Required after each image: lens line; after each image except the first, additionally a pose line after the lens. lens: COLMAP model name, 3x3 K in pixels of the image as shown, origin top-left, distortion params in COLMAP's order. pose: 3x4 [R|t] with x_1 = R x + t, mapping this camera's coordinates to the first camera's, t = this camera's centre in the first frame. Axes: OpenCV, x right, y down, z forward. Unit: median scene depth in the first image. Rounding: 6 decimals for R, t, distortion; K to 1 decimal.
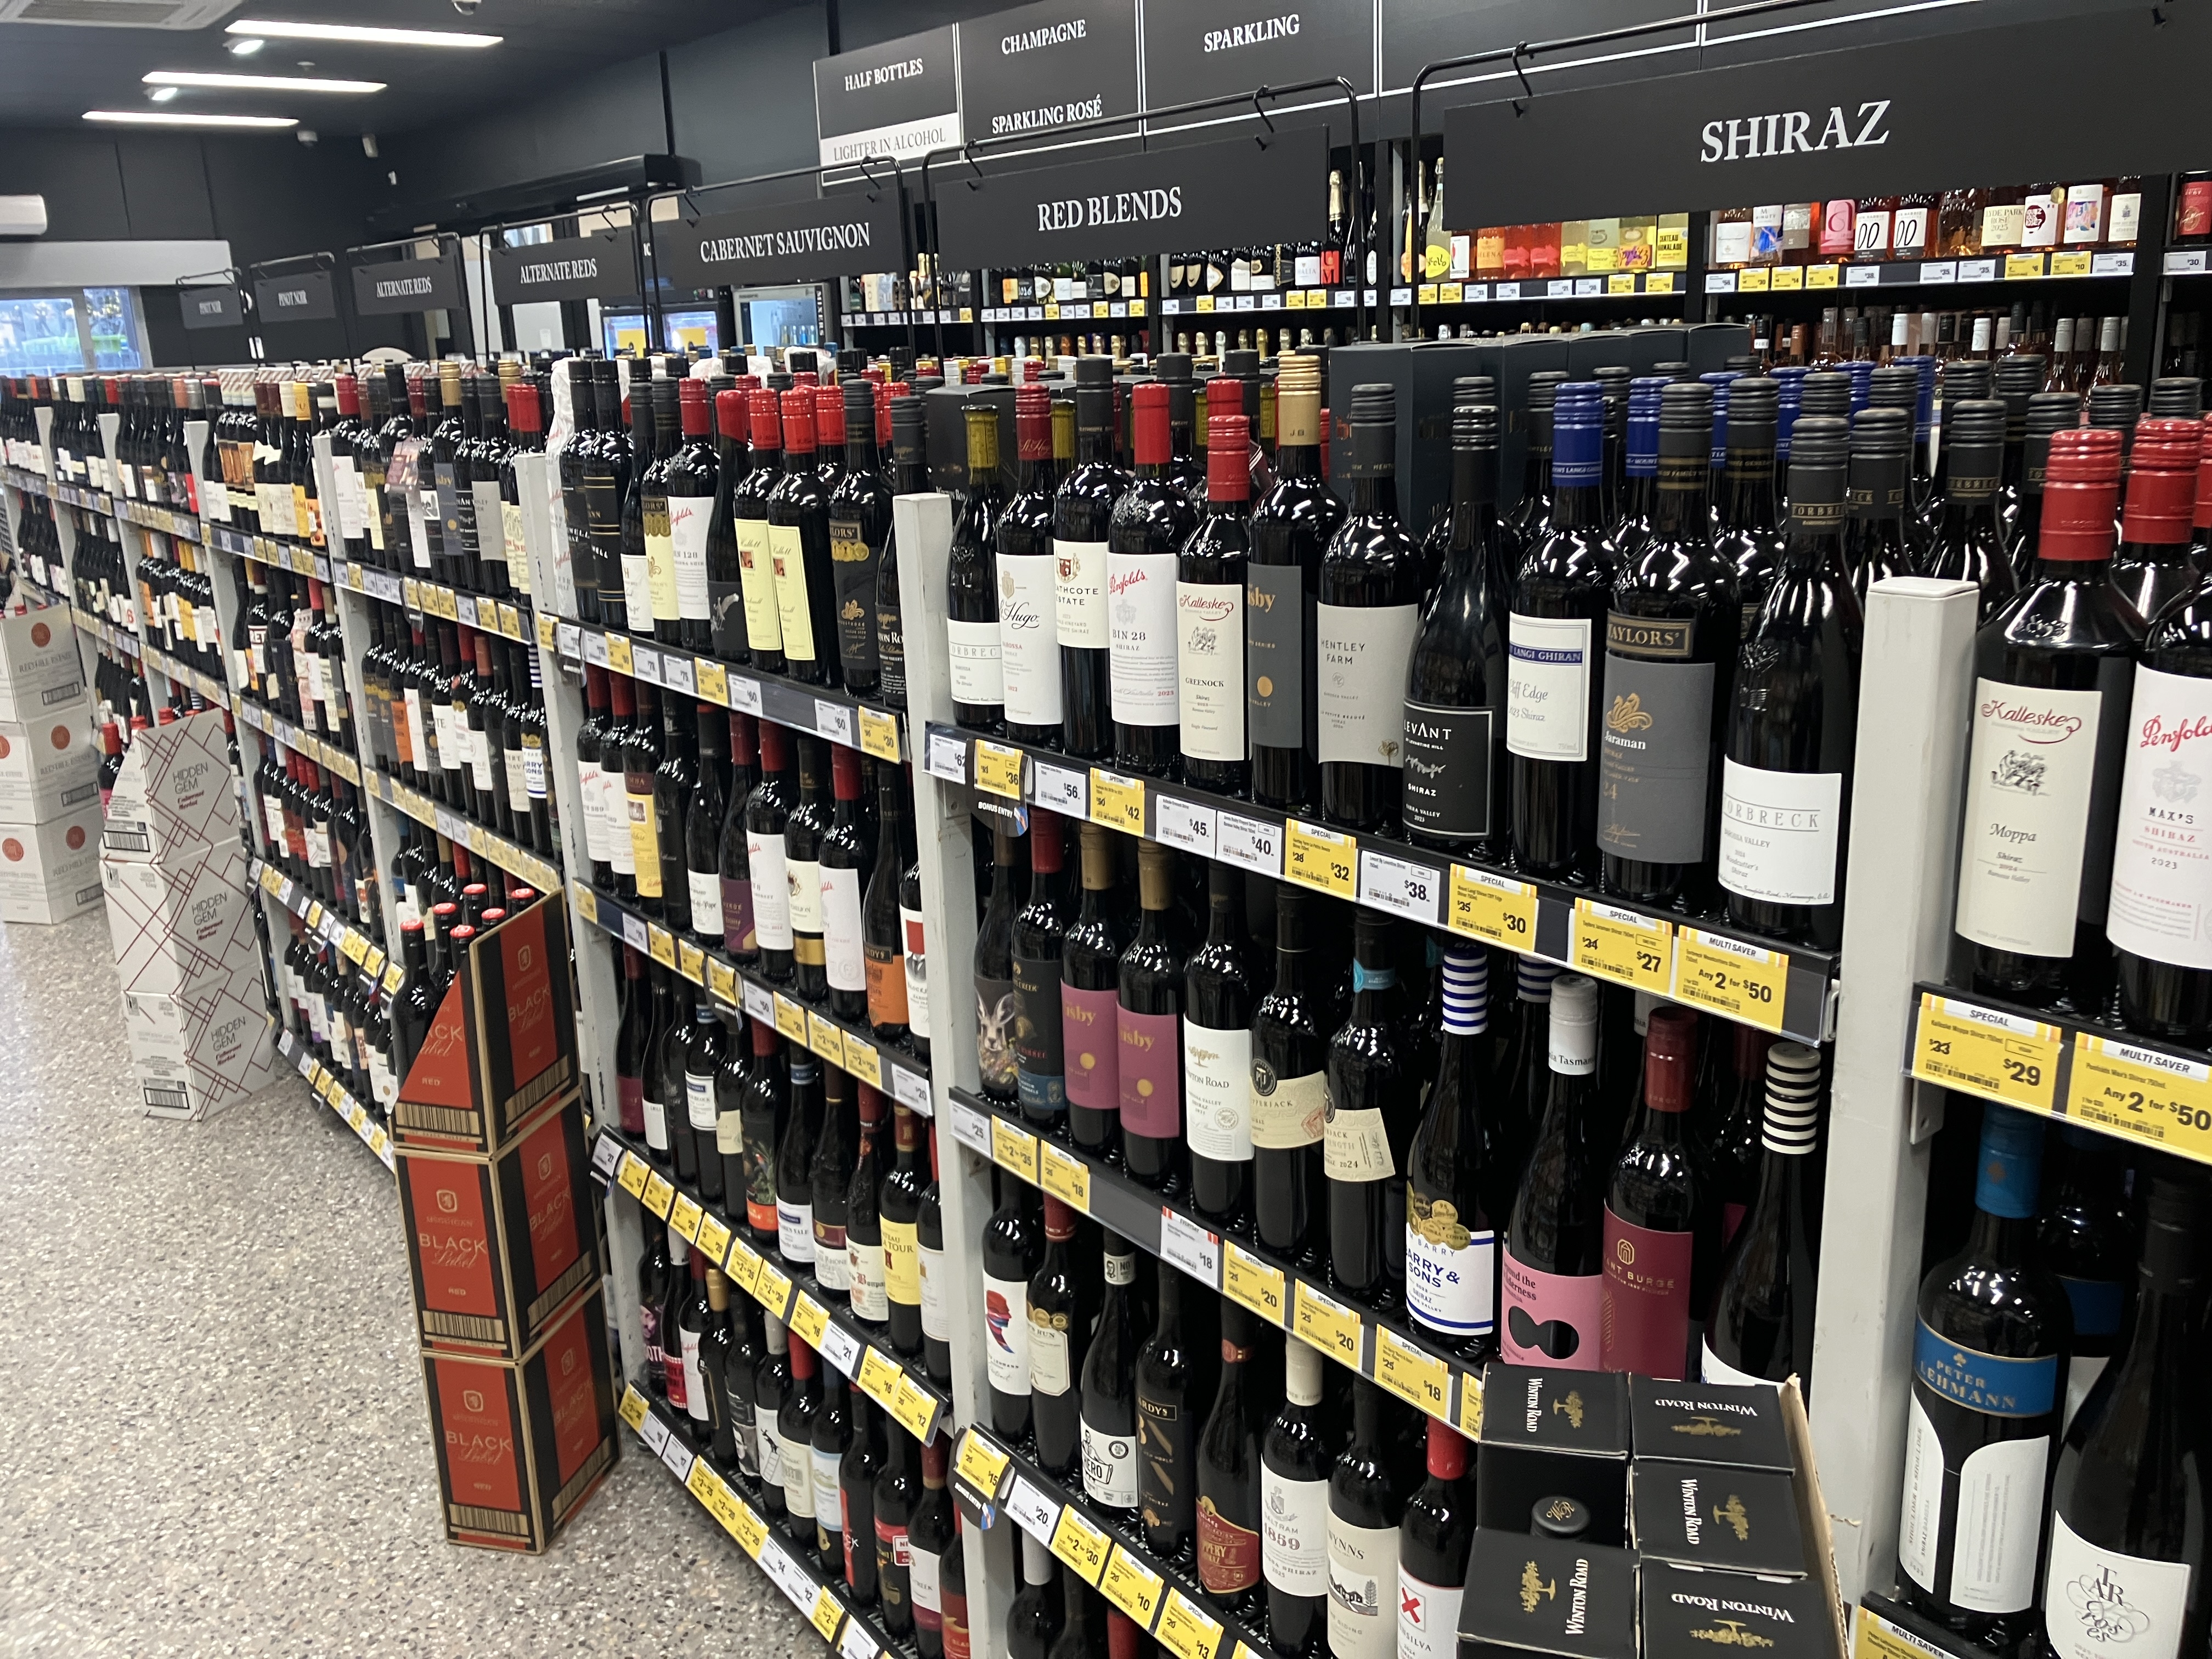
lens RADIAL K [[1821.5, 0, 1106.0], [0, 1821.5, 829.5], [0, 0, 1]] dist [0.009806, -0.004349]
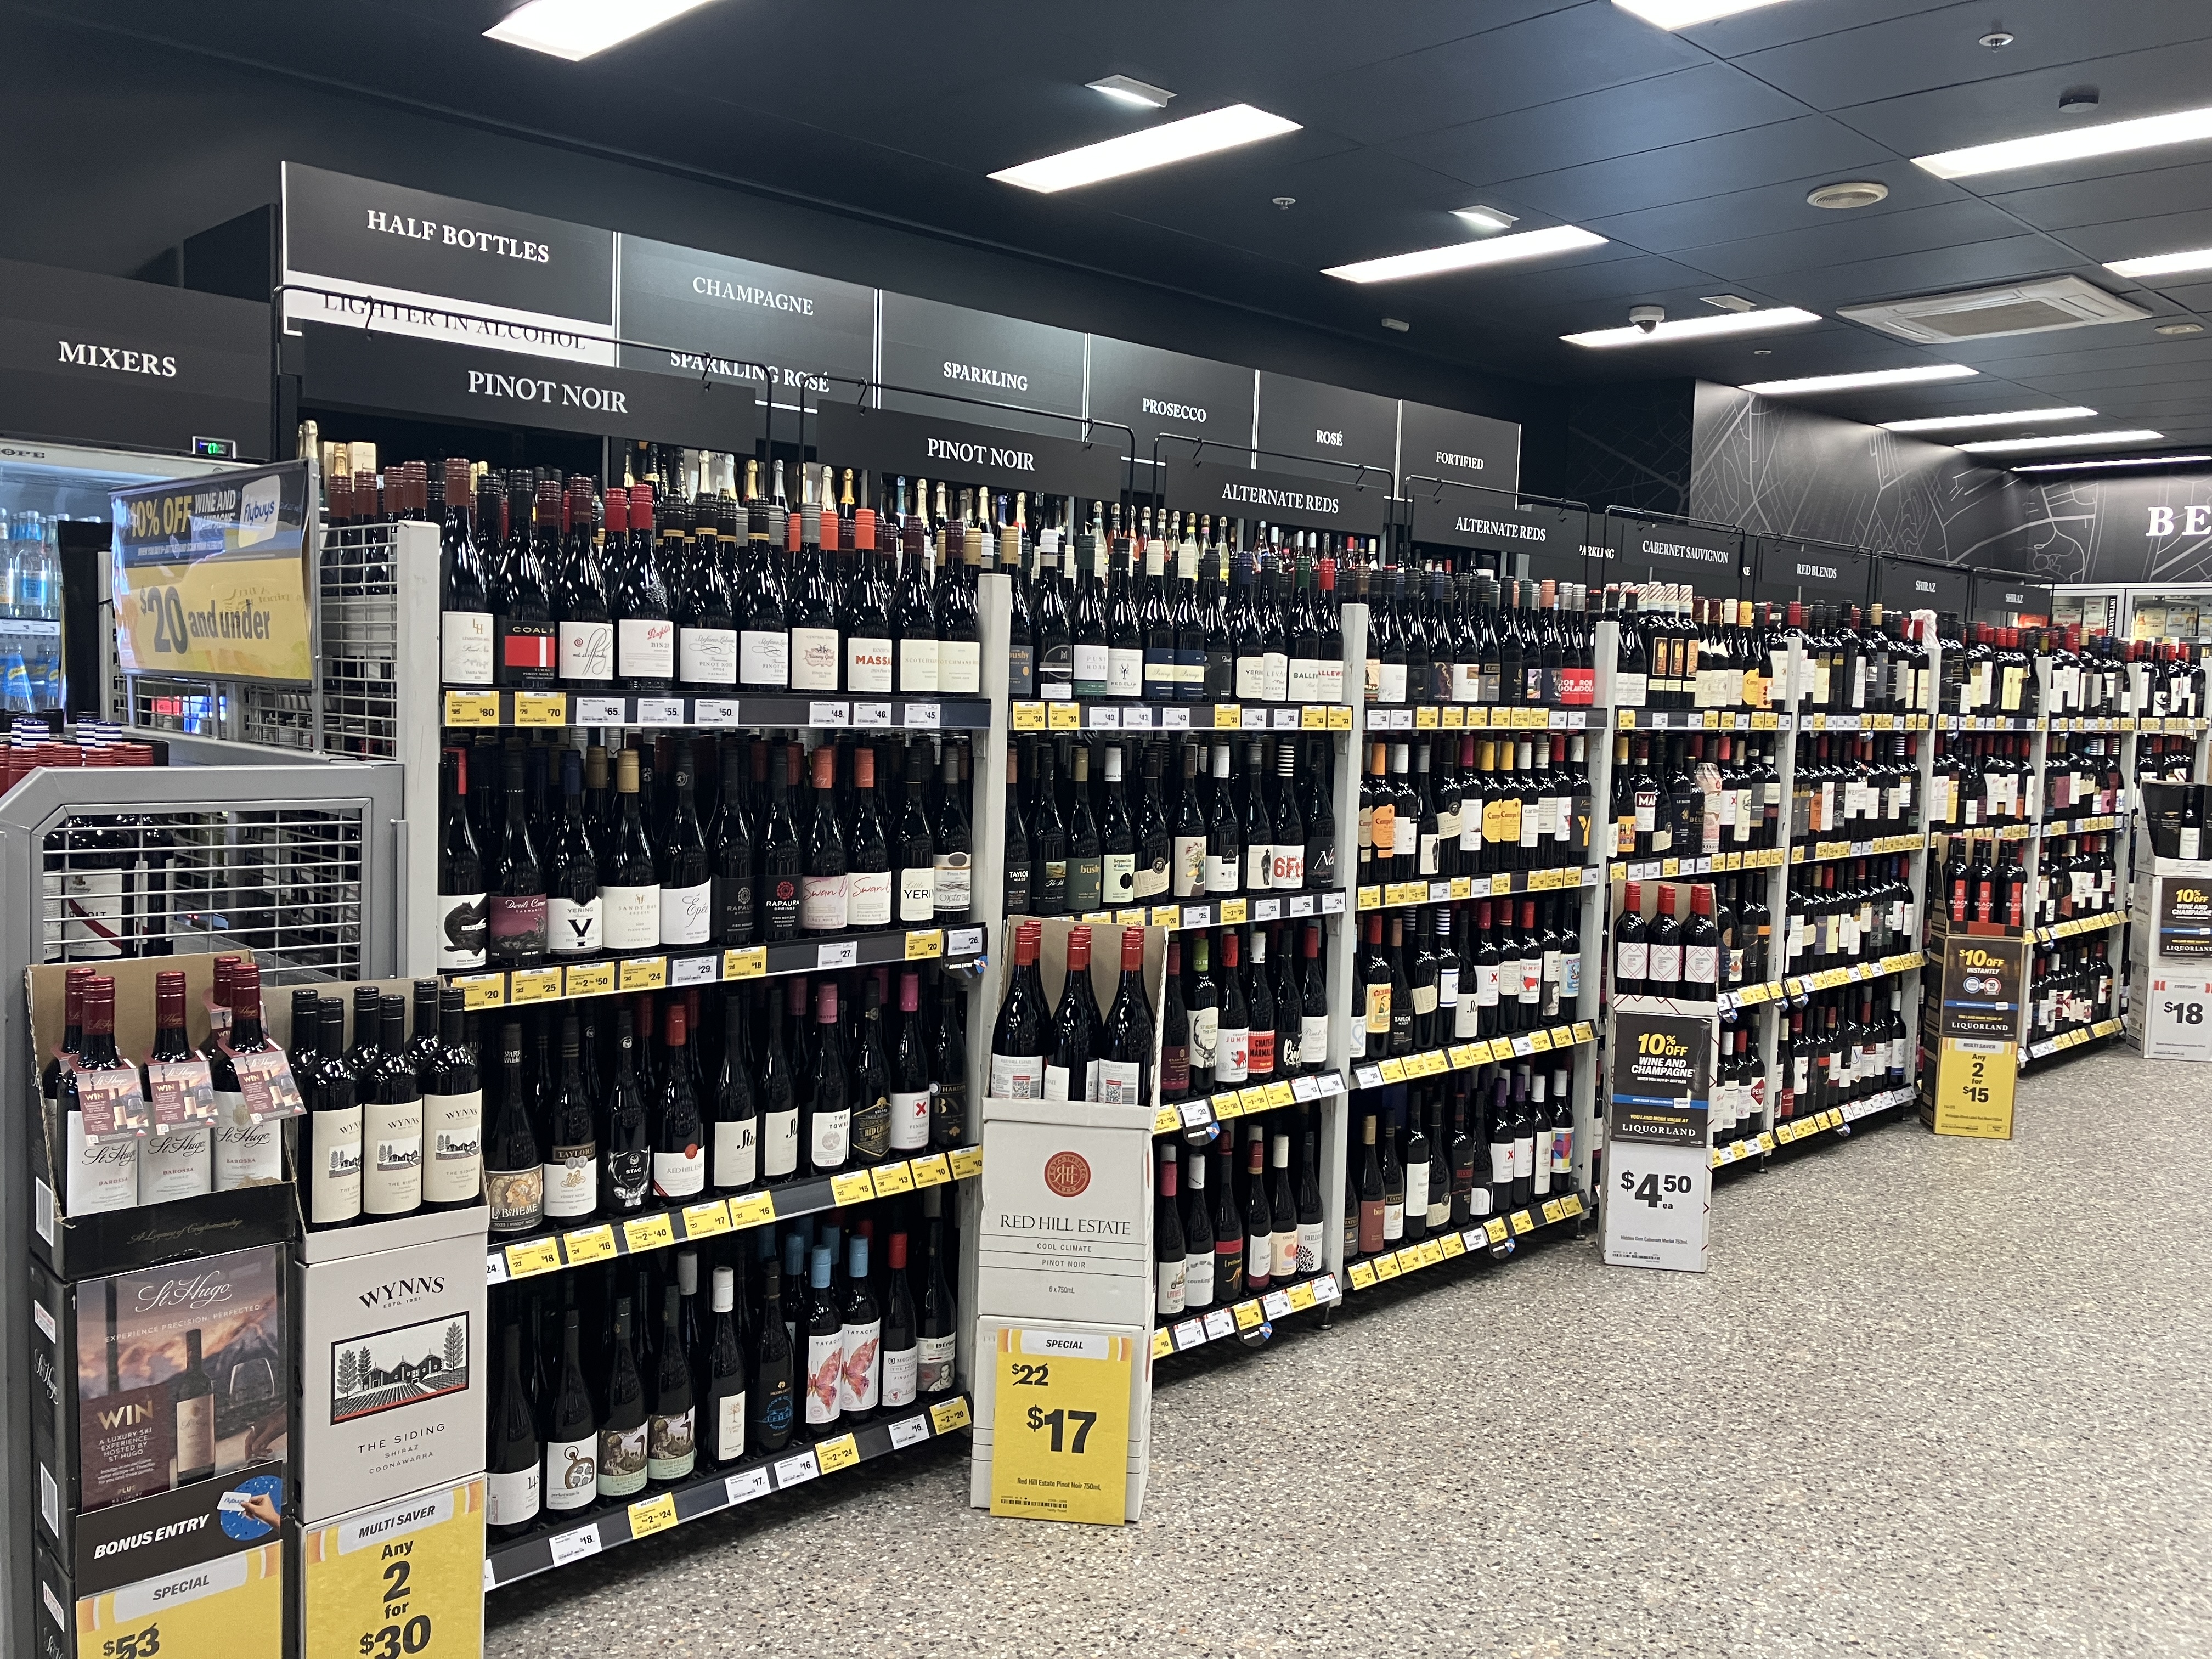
lens RADIAL K [[1821.5, 0, 1106.0], [0, 1821.5, 829.5], [0, 0, 1]] dist [0.009806, -0.004349]
pose [[-0.093496, -0.057859, 0.993937, -1.966030], [0.239358, 0.967724, 0.078849, -0.321782], [-0.966419, 0.245279, -0.076630, 1.743195]]
